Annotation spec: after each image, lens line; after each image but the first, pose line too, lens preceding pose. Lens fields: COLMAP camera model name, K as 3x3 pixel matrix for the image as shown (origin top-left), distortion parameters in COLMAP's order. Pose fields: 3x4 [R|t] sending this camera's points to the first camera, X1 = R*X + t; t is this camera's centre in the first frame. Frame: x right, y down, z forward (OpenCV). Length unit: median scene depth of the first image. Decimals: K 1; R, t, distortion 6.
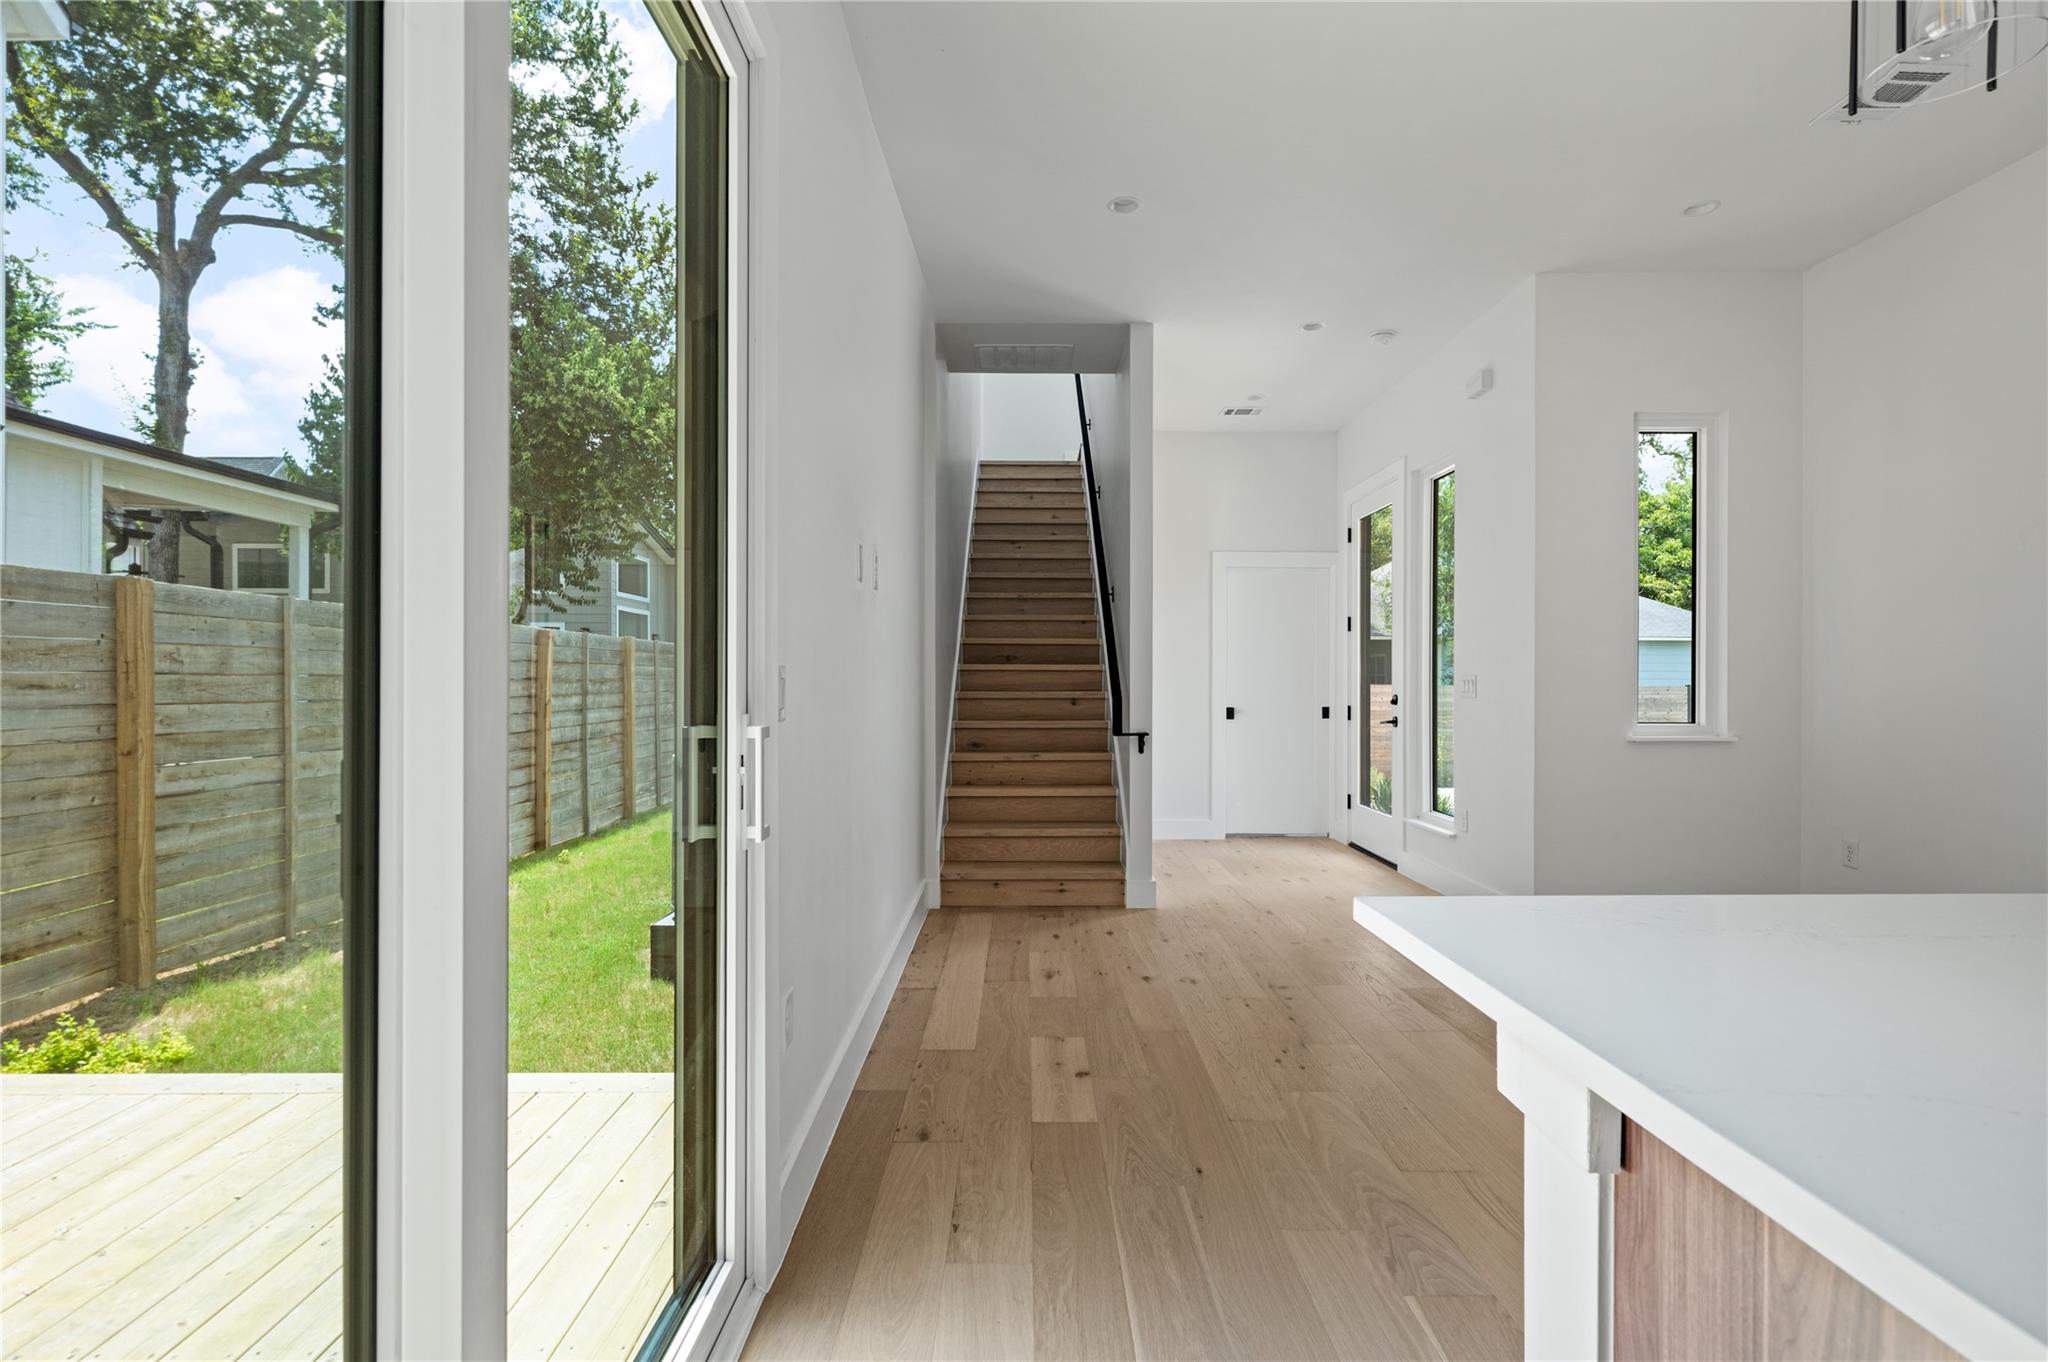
lens RADIAL K [[948.6, 0, 1038.0], [0, 948.6, 680.7], [0, 0, 1]] dist [0.001591, -0.000813]
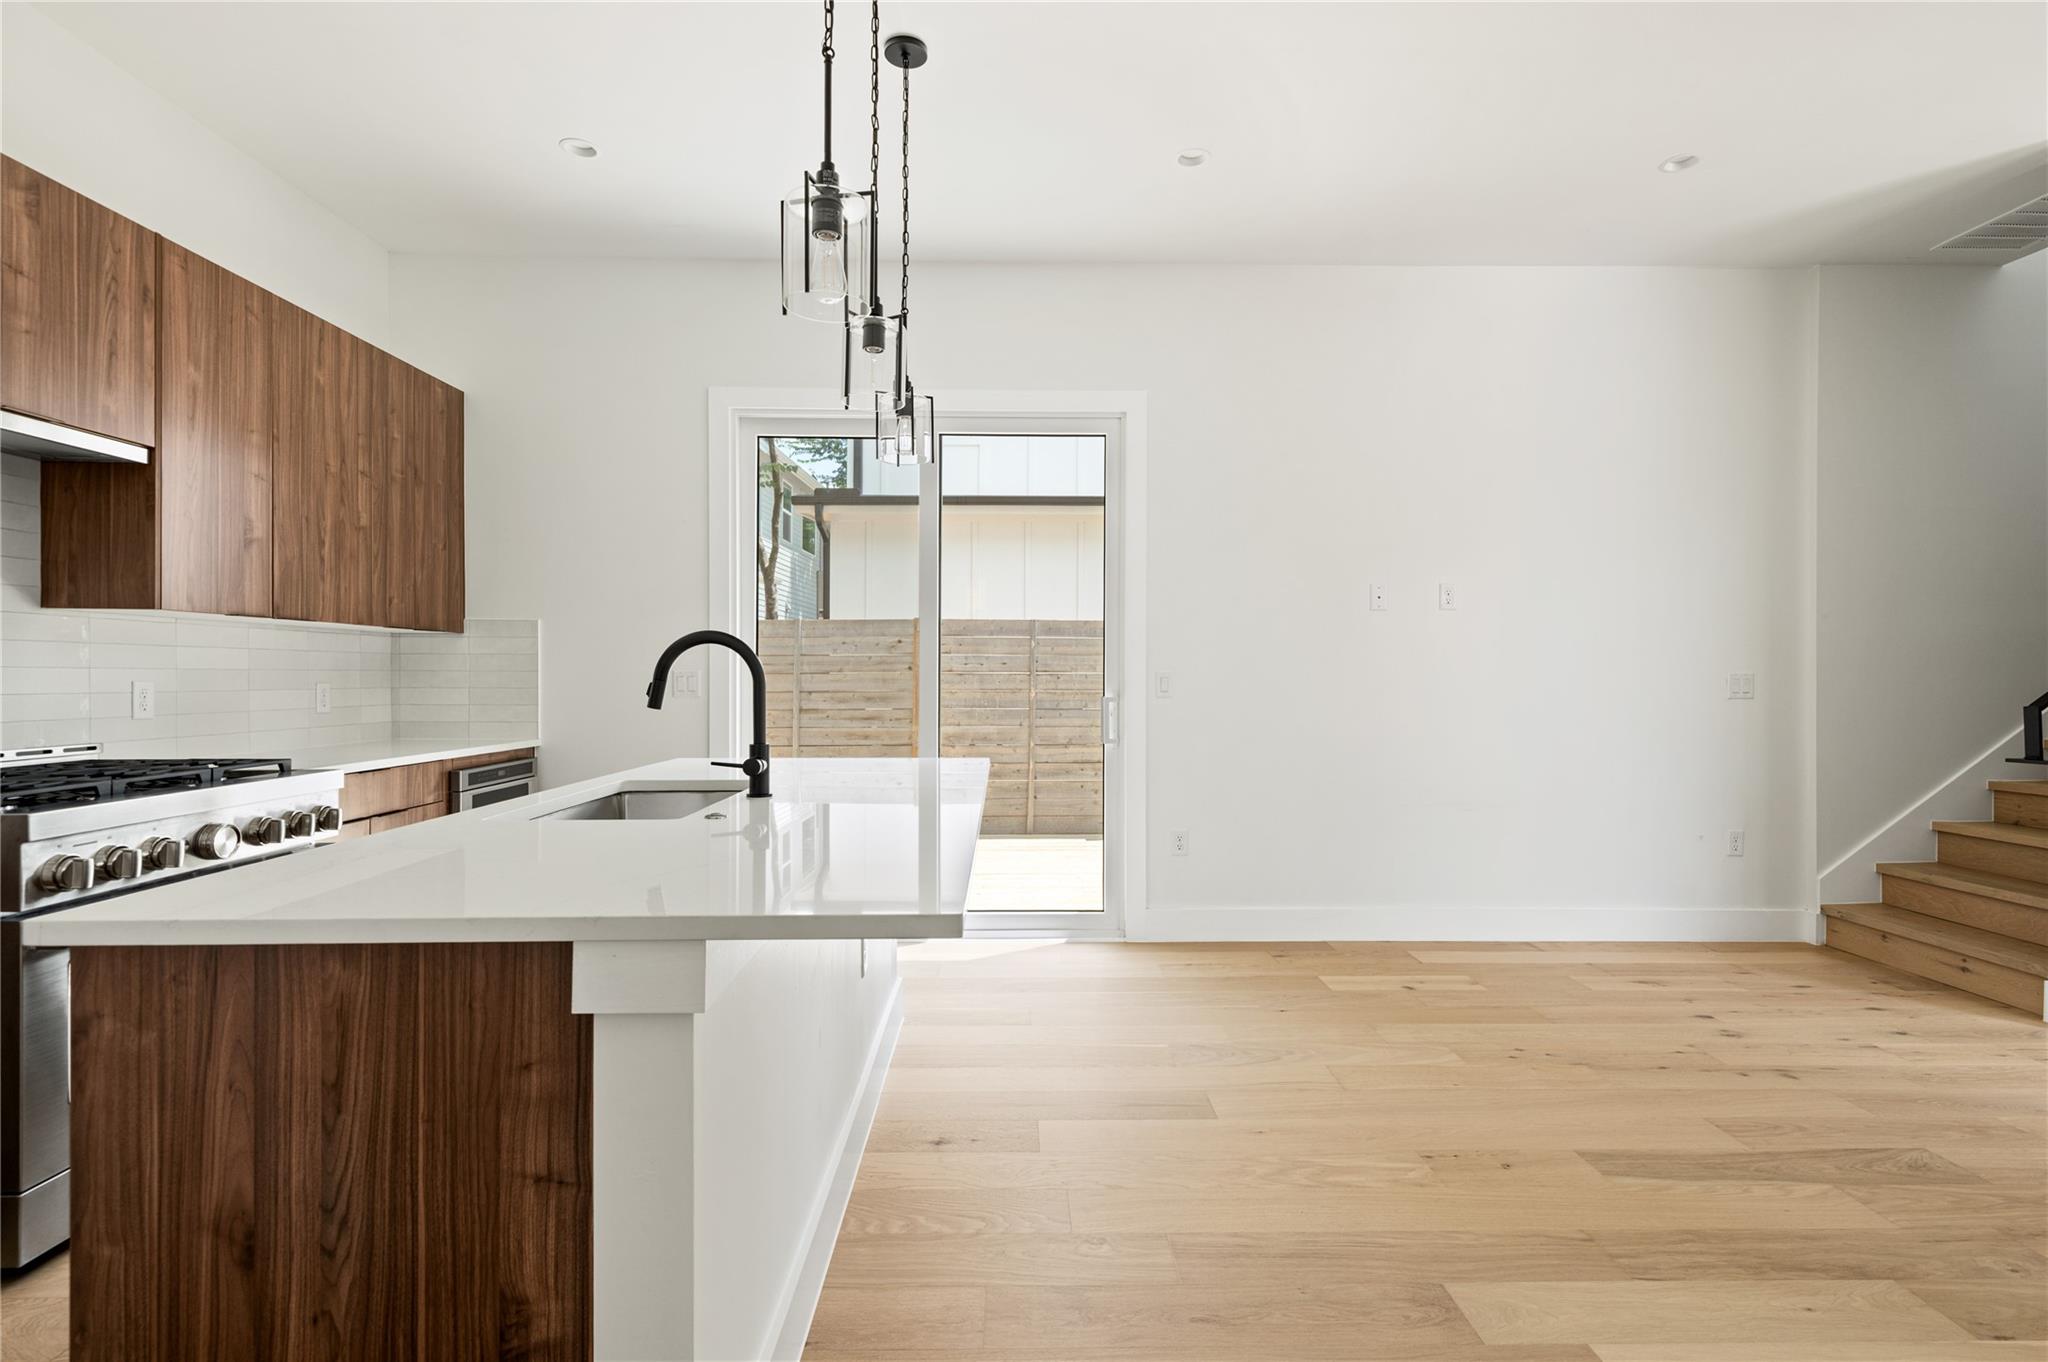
lens RADIAL K [[989.1, 0, 1026.4], [0, 989.1, 681.8], [0, 0, 1]] dist [0.007494, -0.000589]
pose [[-0.001889, 0.003526, -0.999992, 0.812304], [-0.002976, 0.999989, 0.003532, -0.000747], [0.999994, 0.002983, -0.001878, 0.285149]]
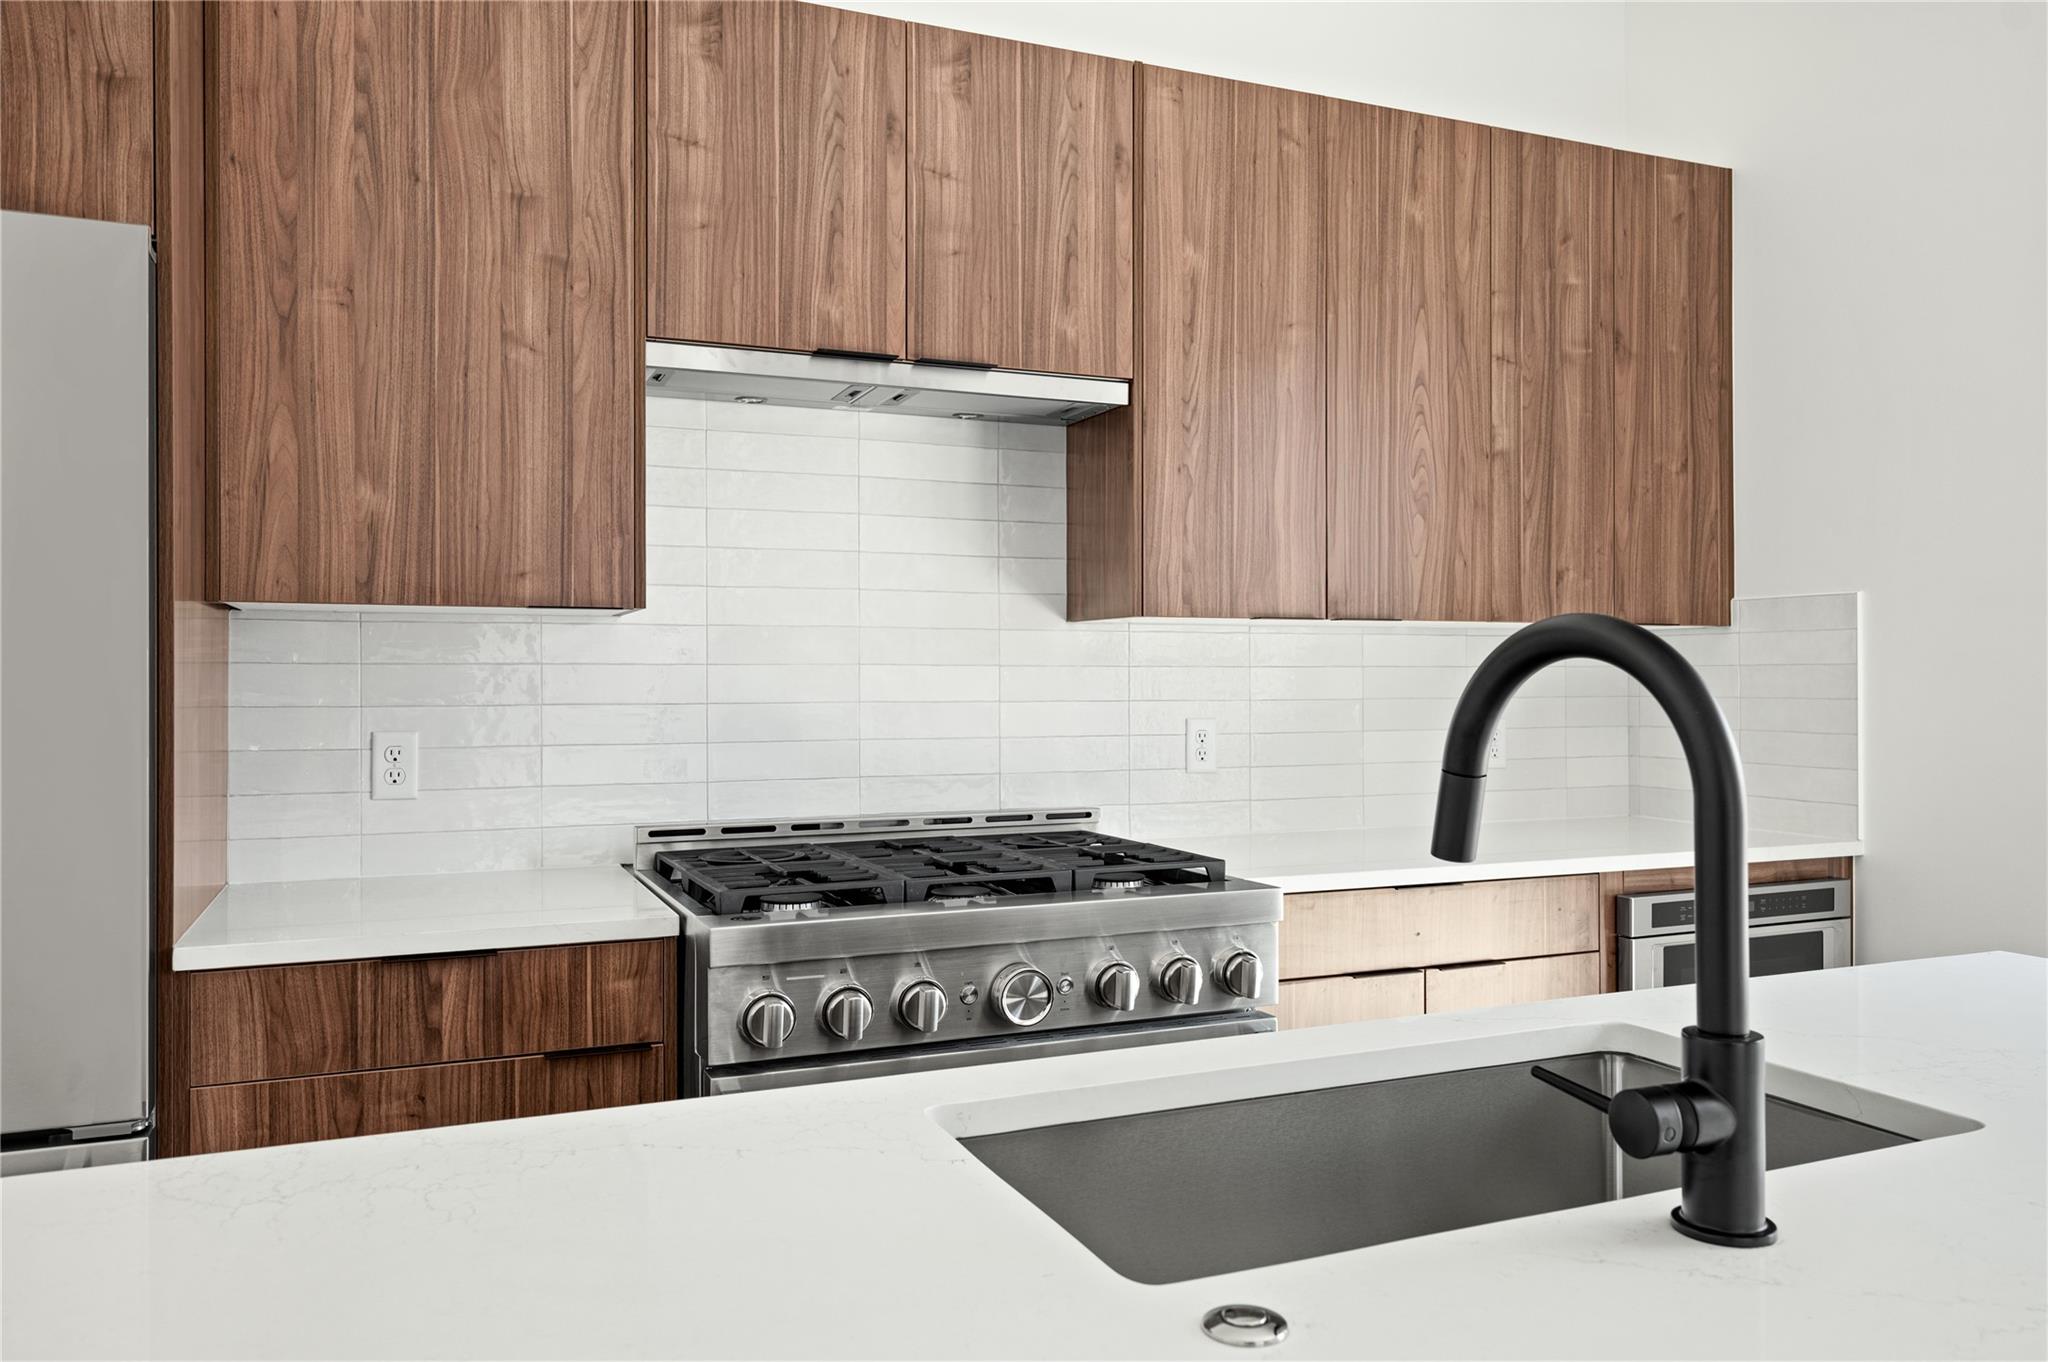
lens RADIAL K [[1452.5, 0, 1024.0], [0, 1452.5, 681.0], [0, 0, 1]] dist [0.002661, 0.001453]
pose [[-0.928891, 0.000699, -0.370352, 0.479206], [0.000809, 1.000000, -0.000140, -0.014213], [0.370352, -0.000430, -0.928891, 0.293694]]
